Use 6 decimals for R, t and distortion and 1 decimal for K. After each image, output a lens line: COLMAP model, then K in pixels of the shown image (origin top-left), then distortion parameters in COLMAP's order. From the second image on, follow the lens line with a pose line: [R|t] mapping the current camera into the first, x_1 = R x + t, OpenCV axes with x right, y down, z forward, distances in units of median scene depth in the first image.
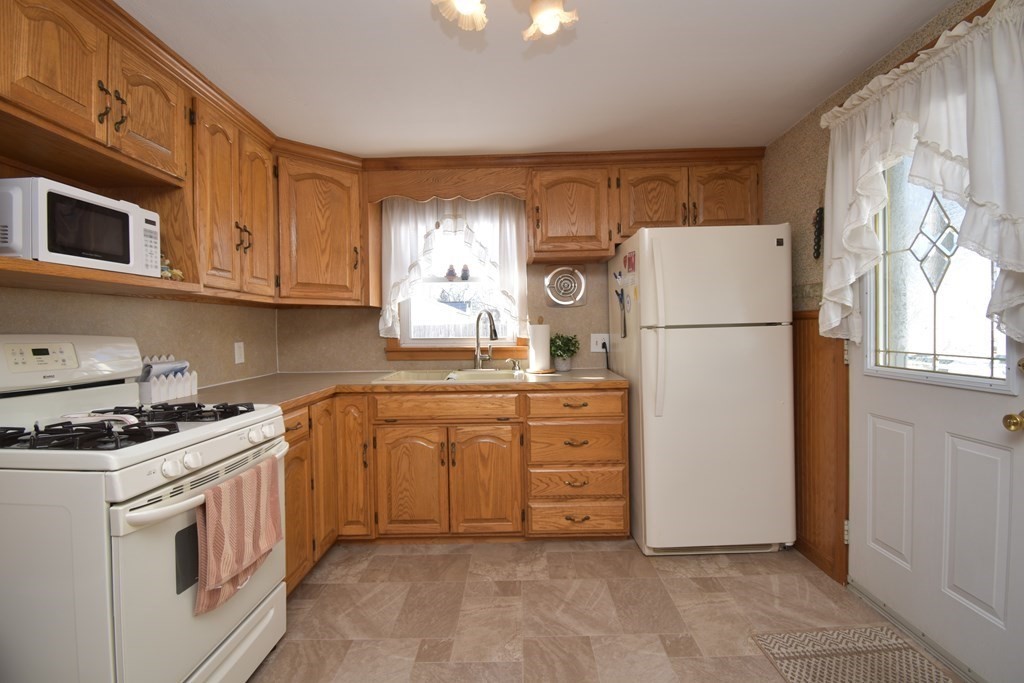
lens RADIAL K [[453.7, 0, 514.8], [0, 453.7, 338.1], [0, 0, 1]] dist [0.021301, -0.025277]
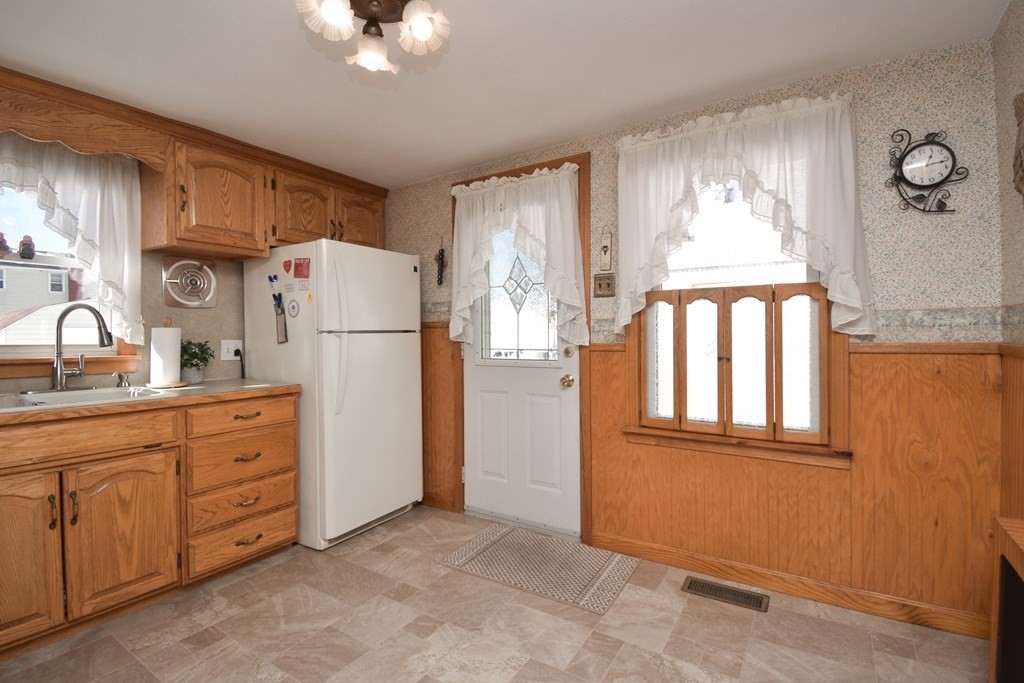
lens RADIAL K [[468.9, 0, 508.8], [0, 468.9, 339.7], [0, 0, 1]] dist [0.002614, -0.016967]
pose [[0.542229, 0.007122, 0.840201, -0.368895], [0.016453, 0.999682, -0.019092, 0.020929], [-0.840070, 0.024176, 0.541939, 0.044364]]
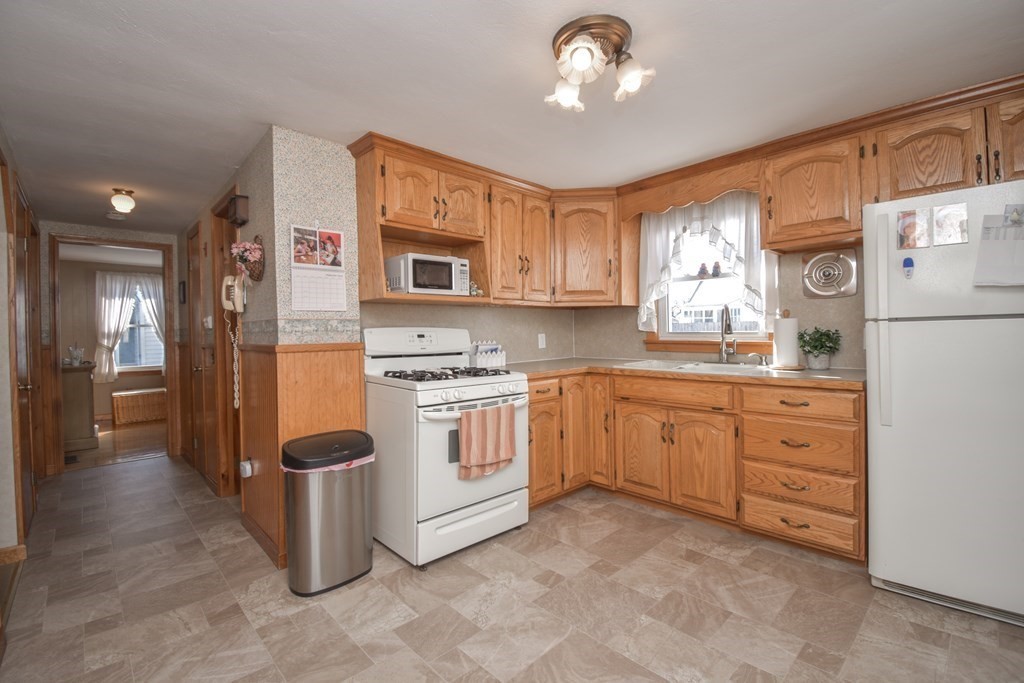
lens RADIAL K [[447.8, 0, 517.2], [0, 447.8, 338.7], [0, 0, 1]] dist [0.000711, -0.016449]
pose [[0.700075, 0.017269, -0.713861, 0.385526], [-0.009512, 0.999844, 0.014859, 0.005009], [0.714006, -0.003612, 0.700130, -0.057115]]
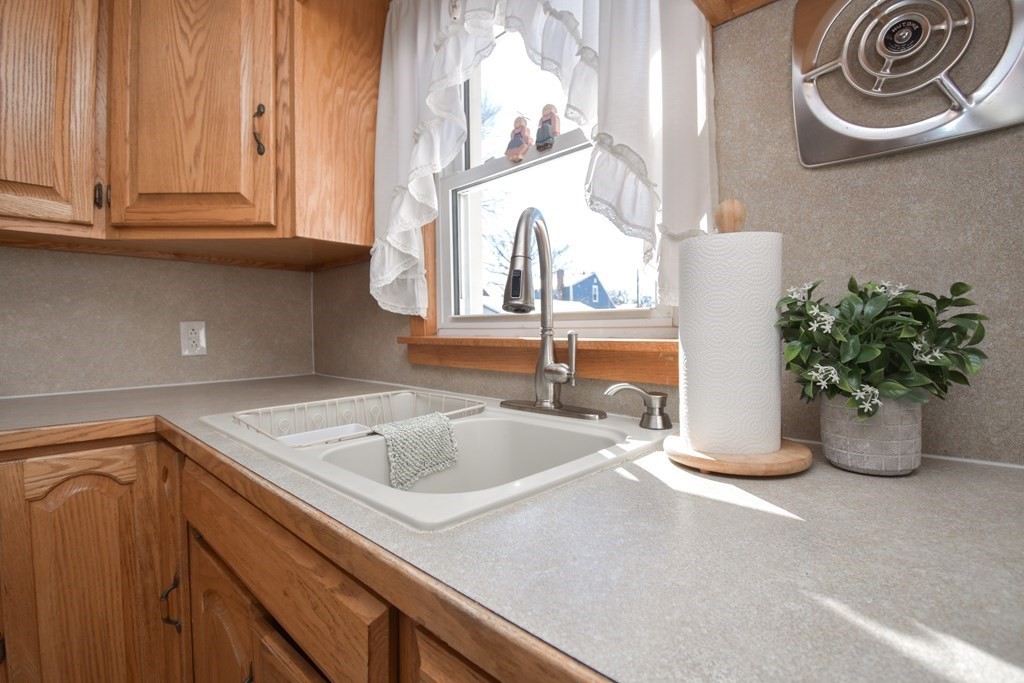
lens RADIAL K [[479.9, 0, 513.3], [0, 479.9, 337.1], [0, 0, 1]] dist [0.021936, -0.030580]
pose [[0.727182, 0.016272, -0.686252, 0.163786], [-0.016750, 0.999842, 0.005959, 0.020360], [0.686241, 0.007162, 0.727339, 0.896366]]
